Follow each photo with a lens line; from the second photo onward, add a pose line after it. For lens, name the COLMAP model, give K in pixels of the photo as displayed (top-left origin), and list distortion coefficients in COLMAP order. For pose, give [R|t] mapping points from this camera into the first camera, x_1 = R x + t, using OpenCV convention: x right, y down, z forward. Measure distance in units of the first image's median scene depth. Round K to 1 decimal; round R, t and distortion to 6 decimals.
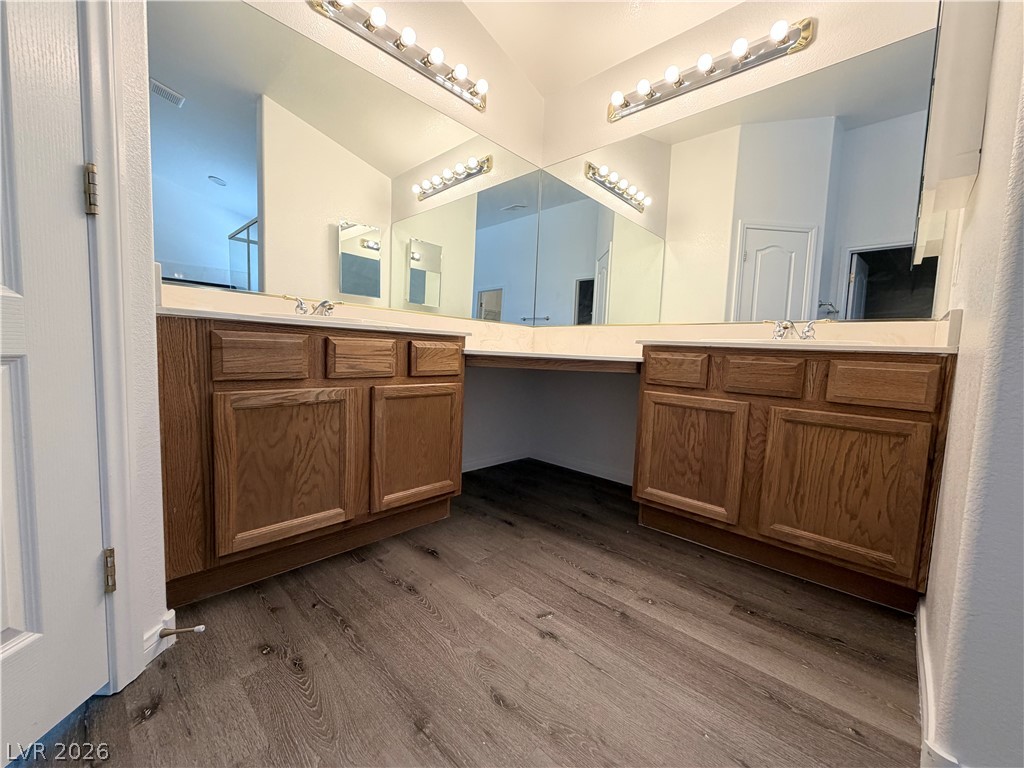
lens RADIAL K [[409.8, 0, 510.3], [0, 409.8, 385.3], [0, 0, 1]] dist [0.000634, 0.000271]
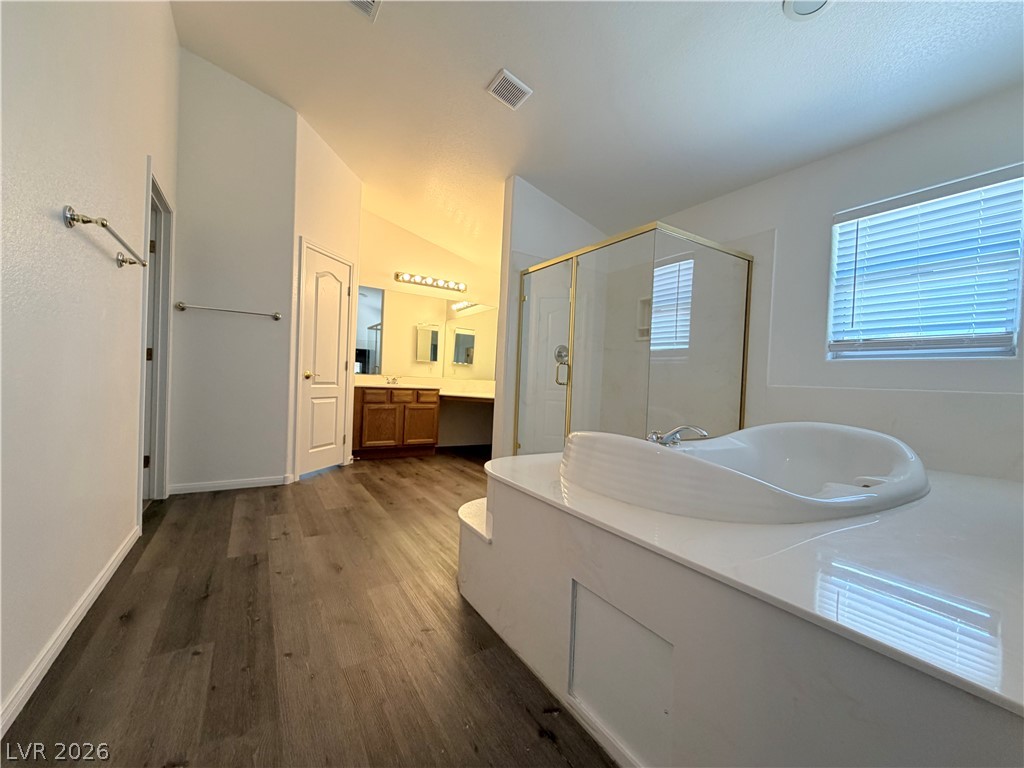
lens RADIAL K [[409.8, 0, 512.9], [0, 409.8, 386.3], [0, 0, 1]] dist [0.000634, 0.000271]
pose [[0.970596, 0.007423, -0.240602, 1.357029], [-0.025779, 0.996982, -0.073231, 0.073469], [0.239332, 0.077280, 0.967857, -2.084715]]
